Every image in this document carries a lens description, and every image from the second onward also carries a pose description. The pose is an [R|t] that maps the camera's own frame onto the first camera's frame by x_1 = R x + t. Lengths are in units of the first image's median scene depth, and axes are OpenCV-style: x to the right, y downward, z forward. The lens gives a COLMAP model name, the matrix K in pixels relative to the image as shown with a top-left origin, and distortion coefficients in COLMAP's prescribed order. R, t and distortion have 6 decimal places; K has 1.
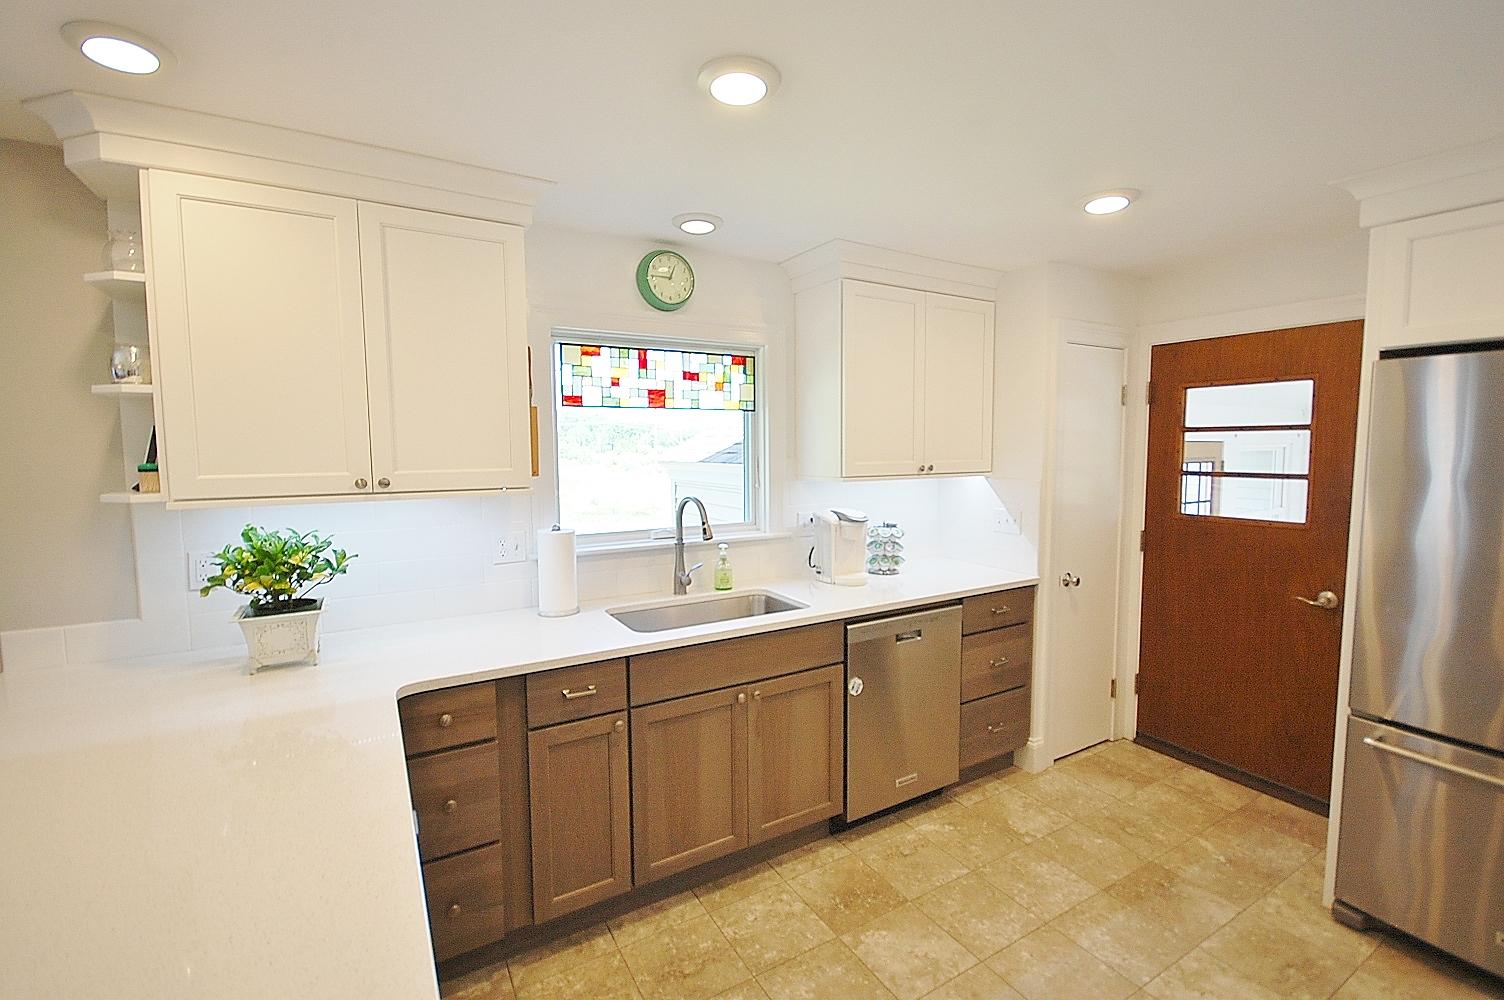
lens RADIAL K [[659.6, 0, 759.2], [0, 659.6, 495.8], [0, 0, 1]] dist [-0.002403, -0.000660]
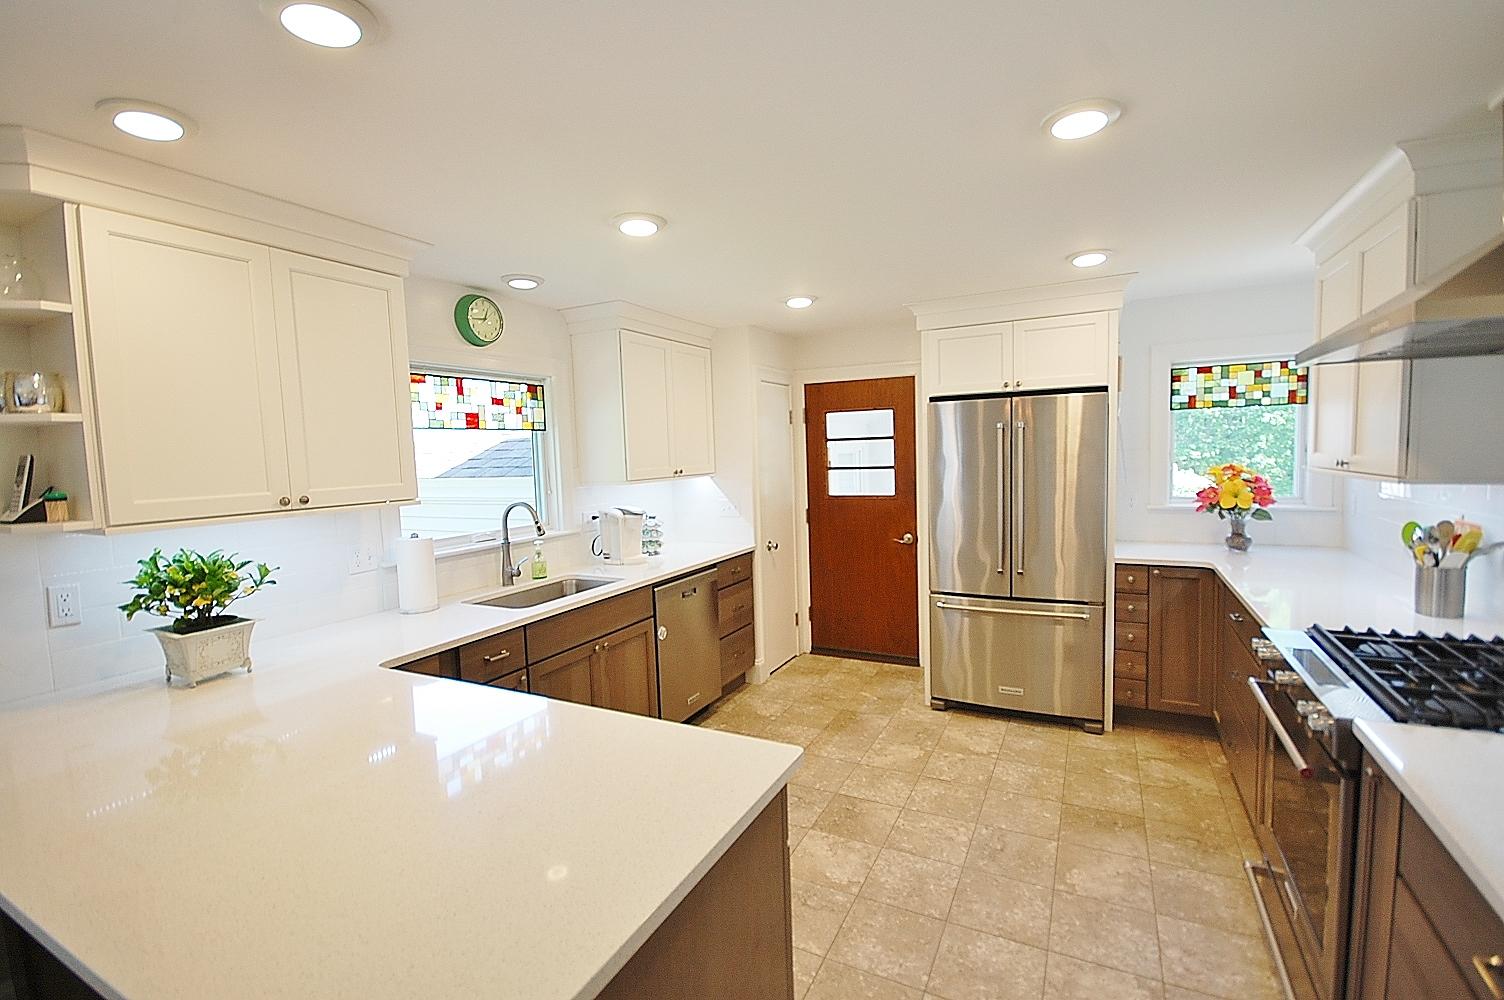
lens RADIAL K [[656.2, 0, 757.9], [0, 656.2, 500.1], [0, 0, 1]] dist [0.012731, -0.014262]
pose [[0.848764, -0.063167, 0.524985, -0.345796], [0.069243, 0.997567, 0.008082, 0.017171], [-0.524218, 0.029492, 0.851073, -0.240726]]
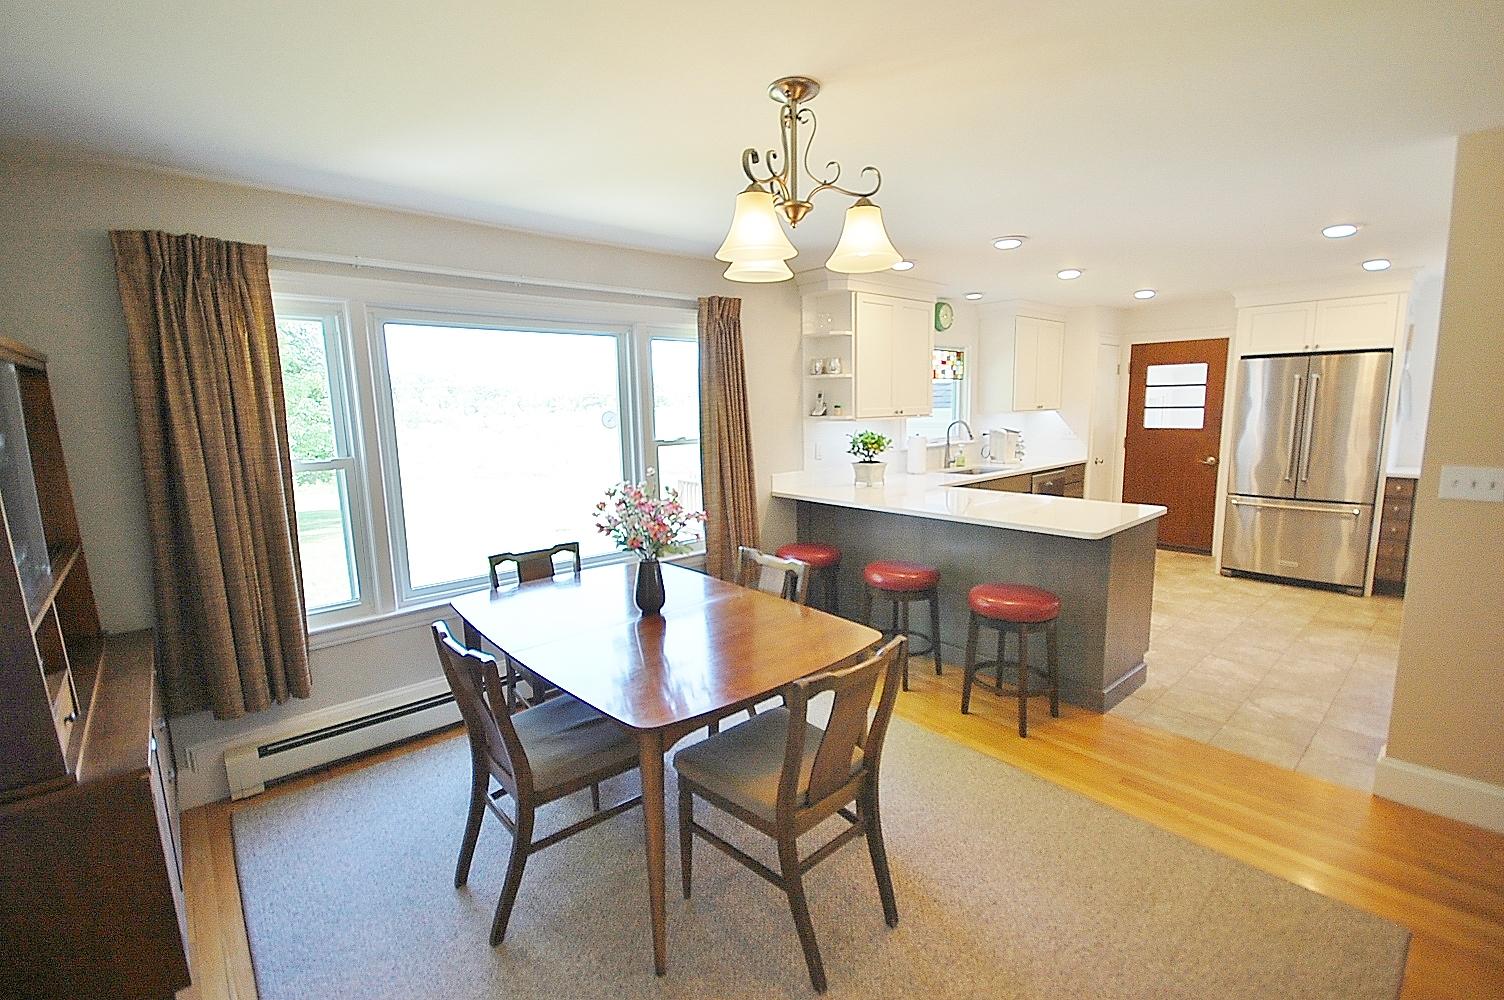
lens RADIAL K [[659.6, 0, 759.2], [0, 659.6, 495.8], [0, 0, 1]] dist [-0.002403, -0.000660]
pose [[0.982349, -0.040882, 0.182535, -1.079268], [0.029376, 0.997433, 0.065303, 0.081576], [-0.184736, -0.058788, 0.981028, -0.939835]]
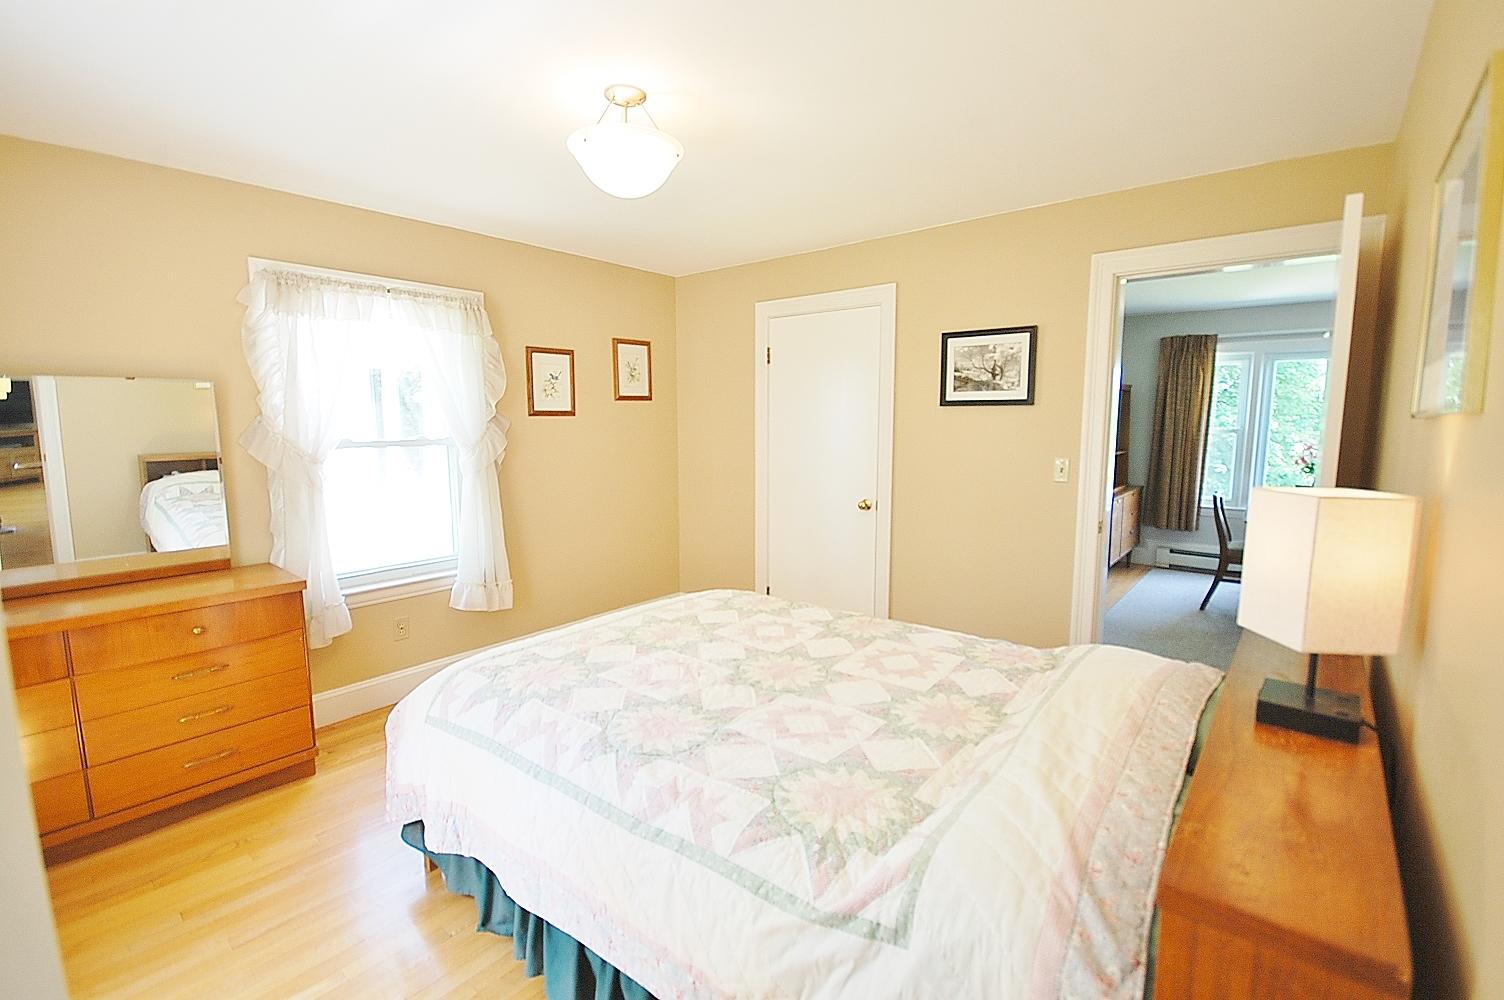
lens RADIAL K [[656.2, 0, 757.9], [0, 656.2, 500.1], [0, 0, 1]] dist [0.012731, -0.014262]
pose [[0.316709, 0.121020, -0.940771, 0.004452], [-0.077177, 0.991826, 0.101607, 0.202312], [0.945378, 0.040426, 0.323460, -1.942923]]
